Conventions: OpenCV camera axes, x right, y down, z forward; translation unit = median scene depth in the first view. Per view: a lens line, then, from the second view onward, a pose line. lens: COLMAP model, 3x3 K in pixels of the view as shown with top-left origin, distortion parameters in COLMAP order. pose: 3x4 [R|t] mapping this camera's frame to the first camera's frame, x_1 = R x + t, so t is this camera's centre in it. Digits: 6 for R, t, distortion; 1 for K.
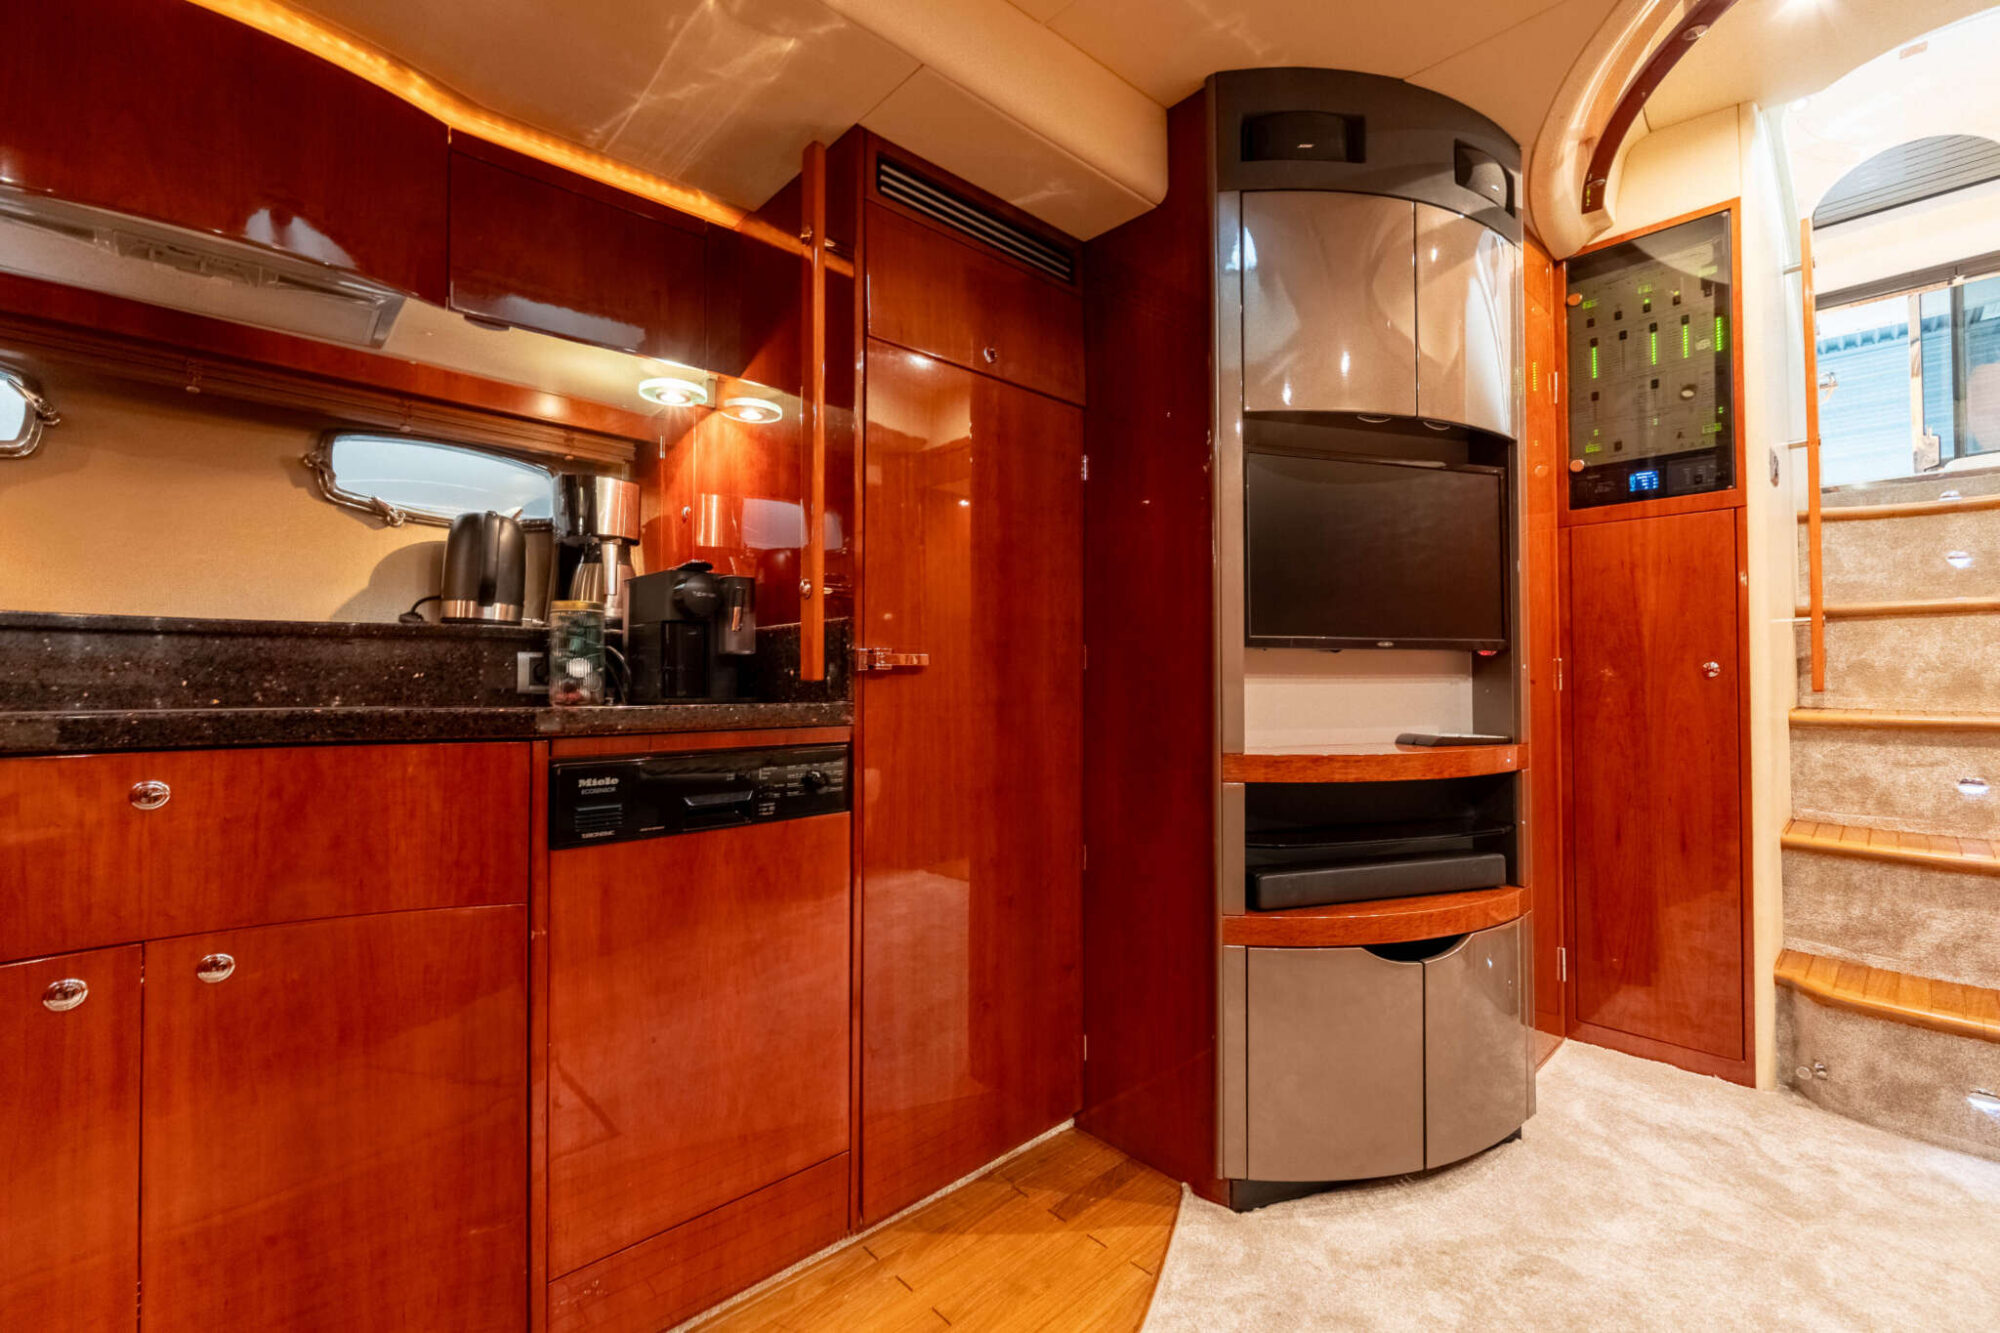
lens RADIAL K [[838.3, 0, 997.8], [0, 838.3, 662.3], [0, 0, 1]] dist [-0.005332, -0.000122]
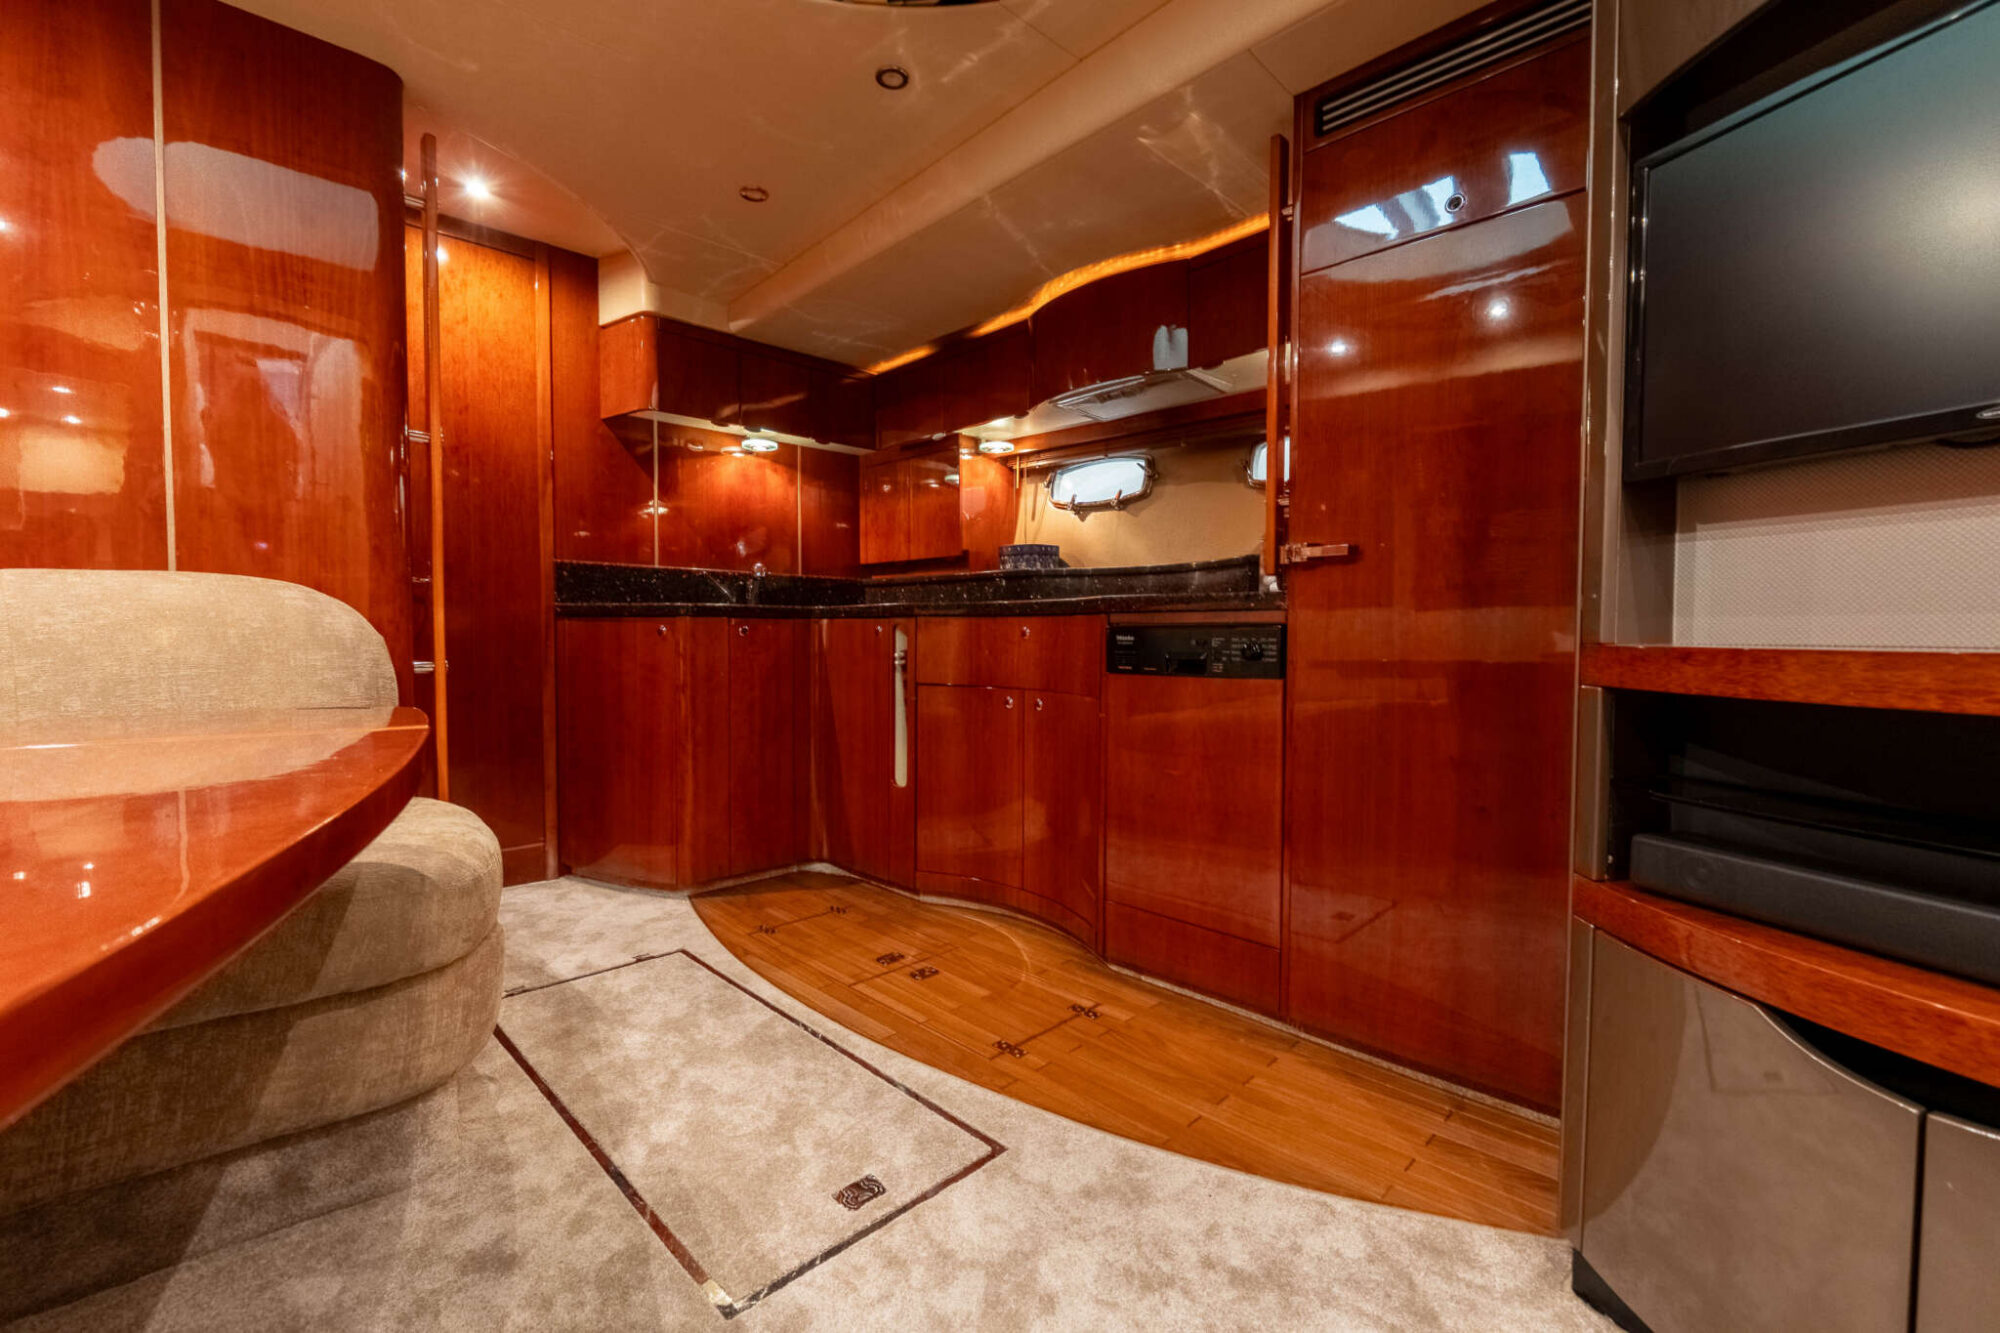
lens RADIAL K [[838.3, 0, 997.8], [0, 838.3, 662.3], [0, 0, 1]] dist [-0.005332, -0.000122]
pose [[0.031949, 0.036153, -0.998835, 0.745792], [0.017065, 0.999180, 0.036711, 0.072298], [0.999344, -0.018218, 0.031306, 0.392101]]
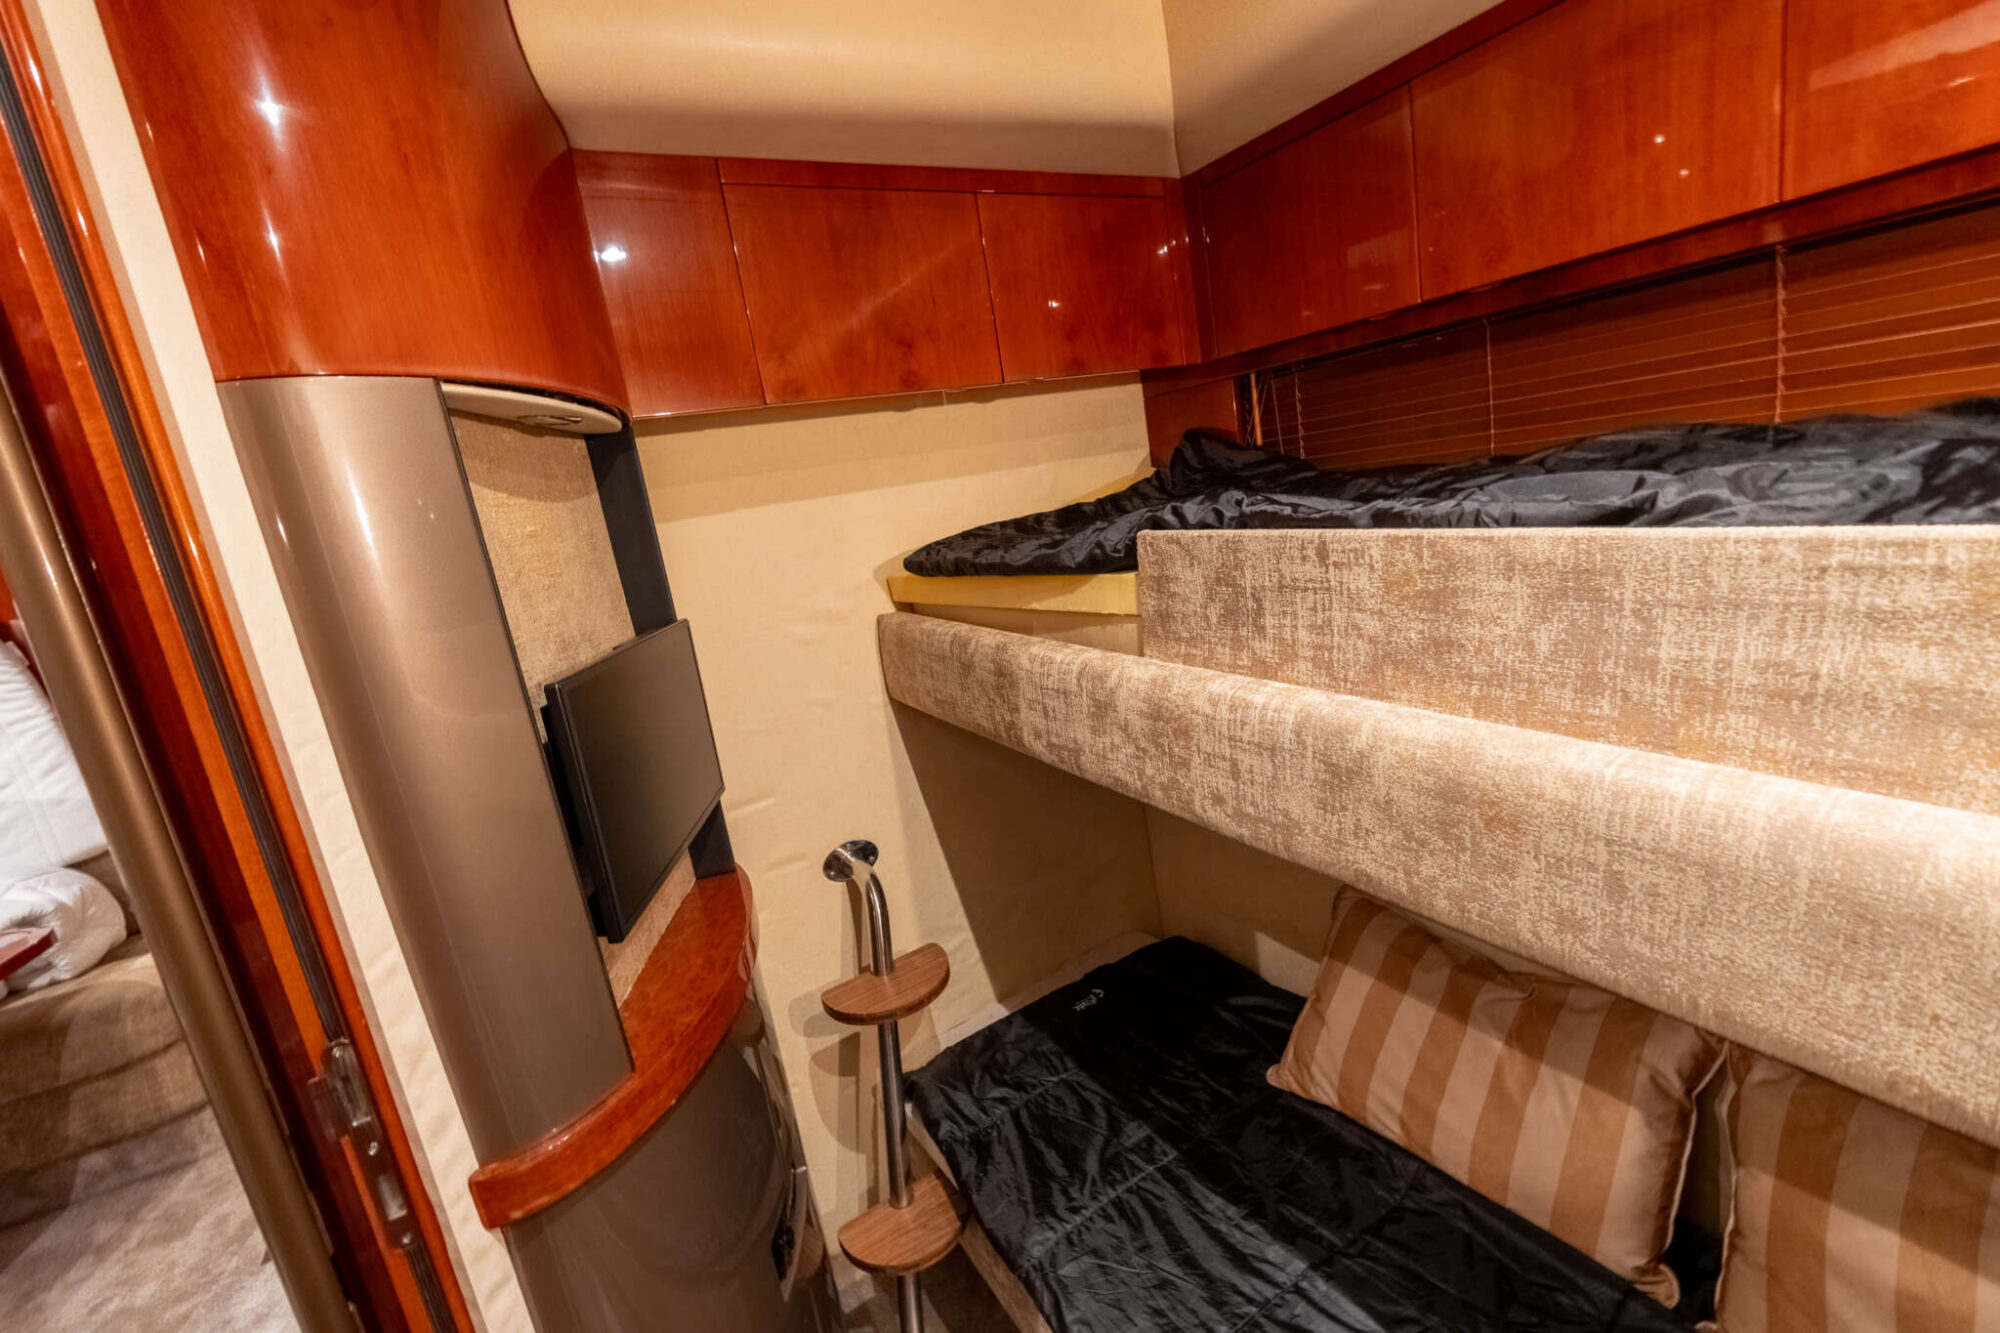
lens RADIAL K [[839.9, 0, 993.8], [0, 839.9, 664.6], [0, 0, 1]] dist [-0.004539, -0.000598]
pose [[-0.198619, 0.230974, -0.952471, 0.788508], [0.169967, 0.965225, 0.198623, -0.178886], [0.965226, -0.122438, -0.230970, 1.299514]]
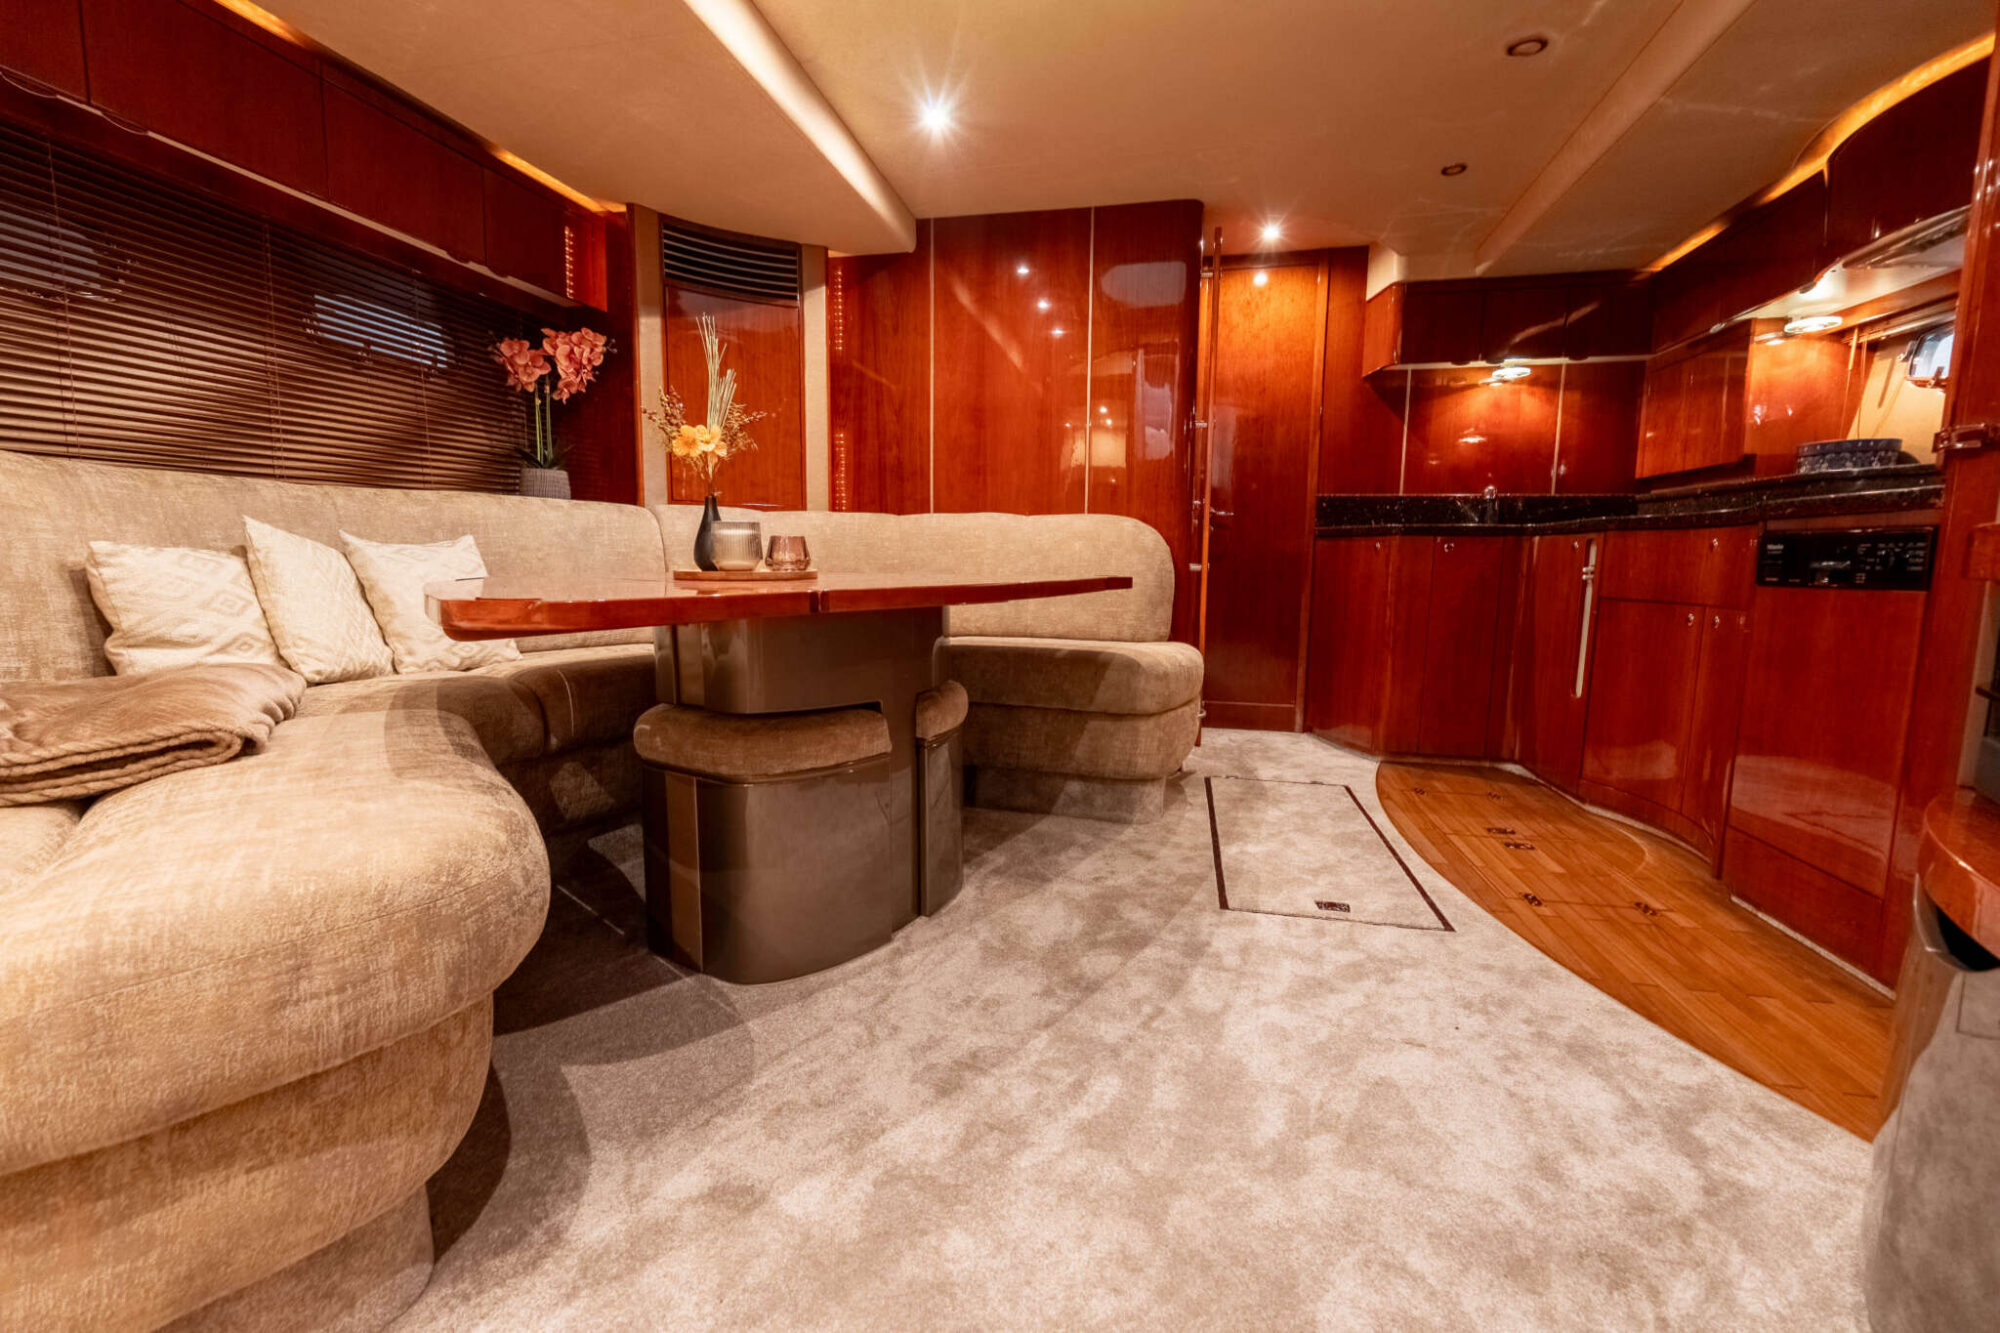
lens RADIAL K [[838.3, 0, 997.8], [0, 838.3, 662.3], [0, 0, 1]] dist [-0.005332, -0.000122]
pose [[-0.820540, 0.063164, -0.568089, 0.983547], [0.001916, 0.994174, 0.107773, 0.109112], [0.571587, 0.087343, -0.815880, 0.858526]]
